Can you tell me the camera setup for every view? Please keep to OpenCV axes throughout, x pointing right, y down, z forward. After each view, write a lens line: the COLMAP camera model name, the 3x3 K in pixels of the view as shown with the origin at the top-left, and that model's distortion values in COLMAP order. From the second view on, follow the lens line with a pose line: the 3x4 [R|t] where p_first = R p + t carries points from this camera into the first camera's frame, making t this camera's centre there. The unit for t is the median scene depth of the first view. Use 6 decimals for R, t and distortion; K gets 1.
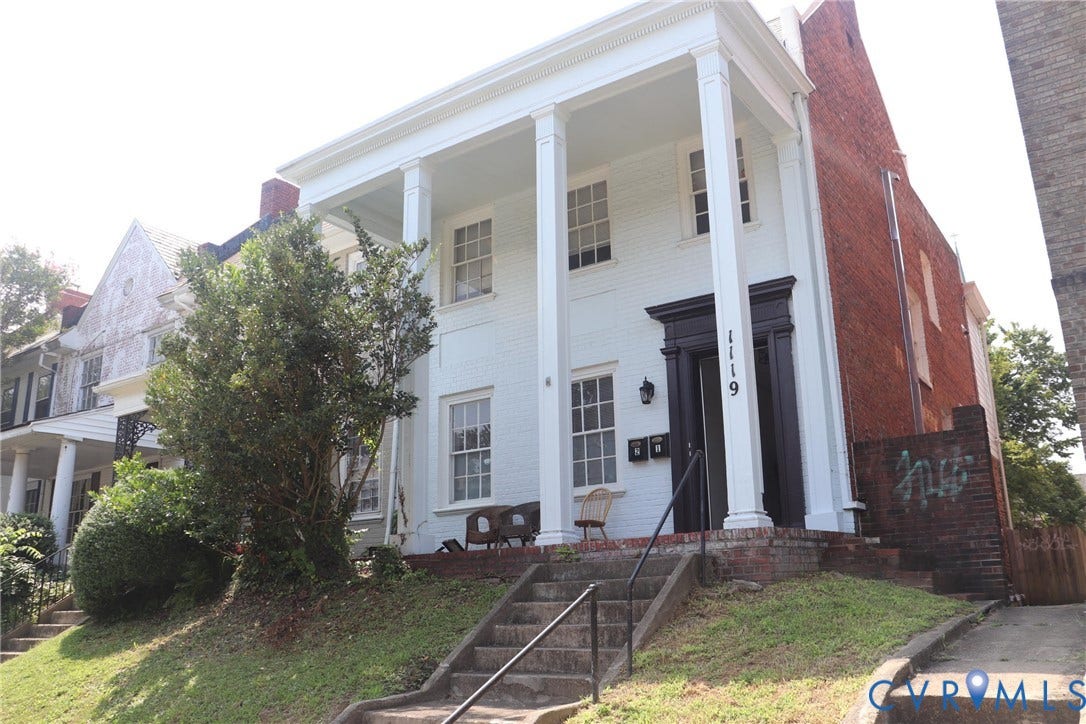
lens RADIAL K [[892.8, 0, 543.0], [0, 892.8, 362.0], [0, 0, 1]] dist [-0.173303, 0.160139]
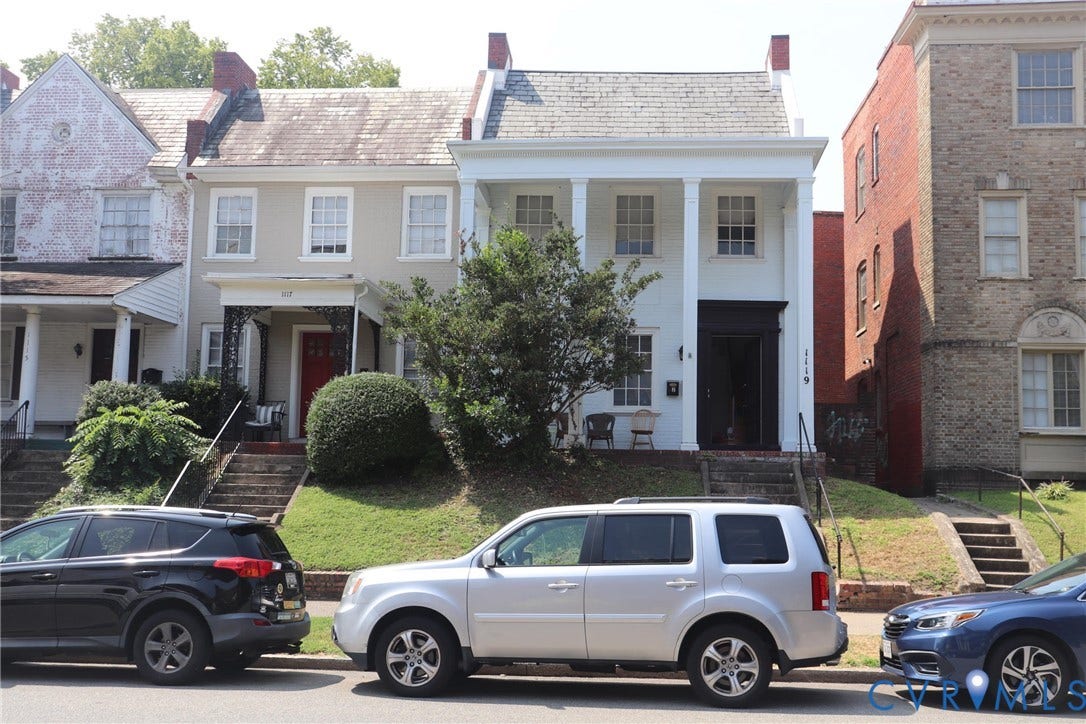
lens RADIAL K [[1171.2, 0, 543.0], [0, 1171.2, 362.0], [0, 0, 1]] dist [-0.076461, 0.182346]
pose [[0.855688, 0.096120, 0.508486, -1.379286], [-0.179310, 0.976799, 0.117099, -0.178779], [-0.485433, -0.191377, 0.853071, -0.783823]]
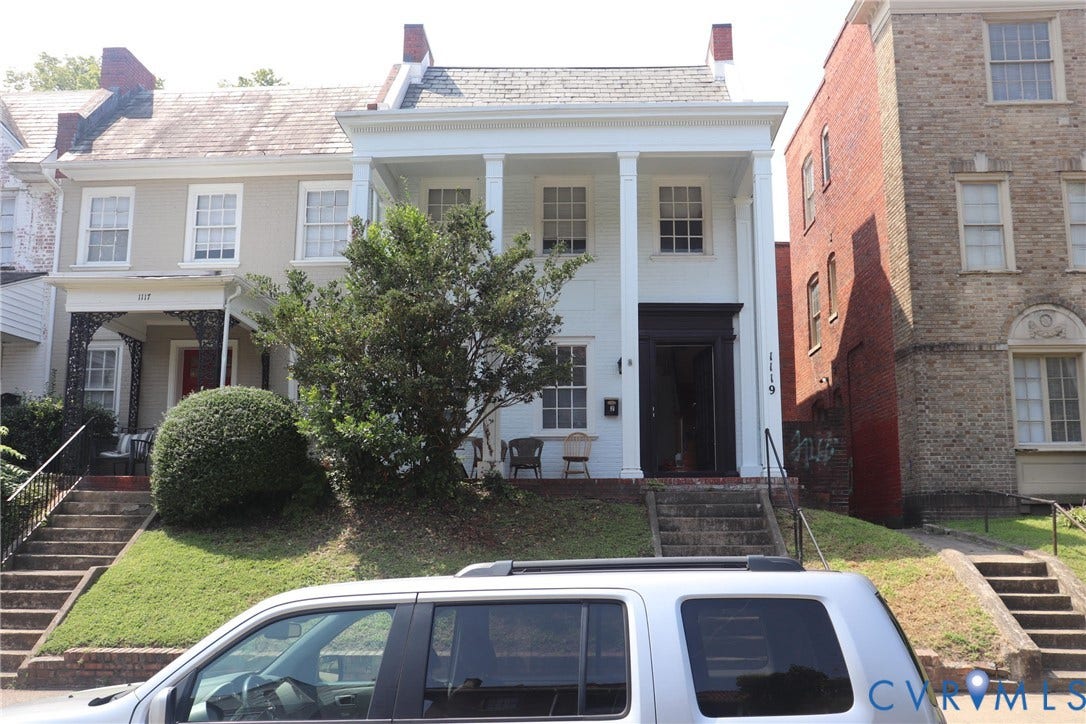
lens RADIAL K [[996.5, 0, 543.0], [0, 996.5, 362.0], [0, 0, 1]] dist [-0.130606, 0.144135]
pose [[0.840070, 0.110788, 0.531044, -0.942947], [-0.167863, 0.983966, 0.060269, -0.050203], [-0.515853, -0.139772, 0.845198, -0.254228]]
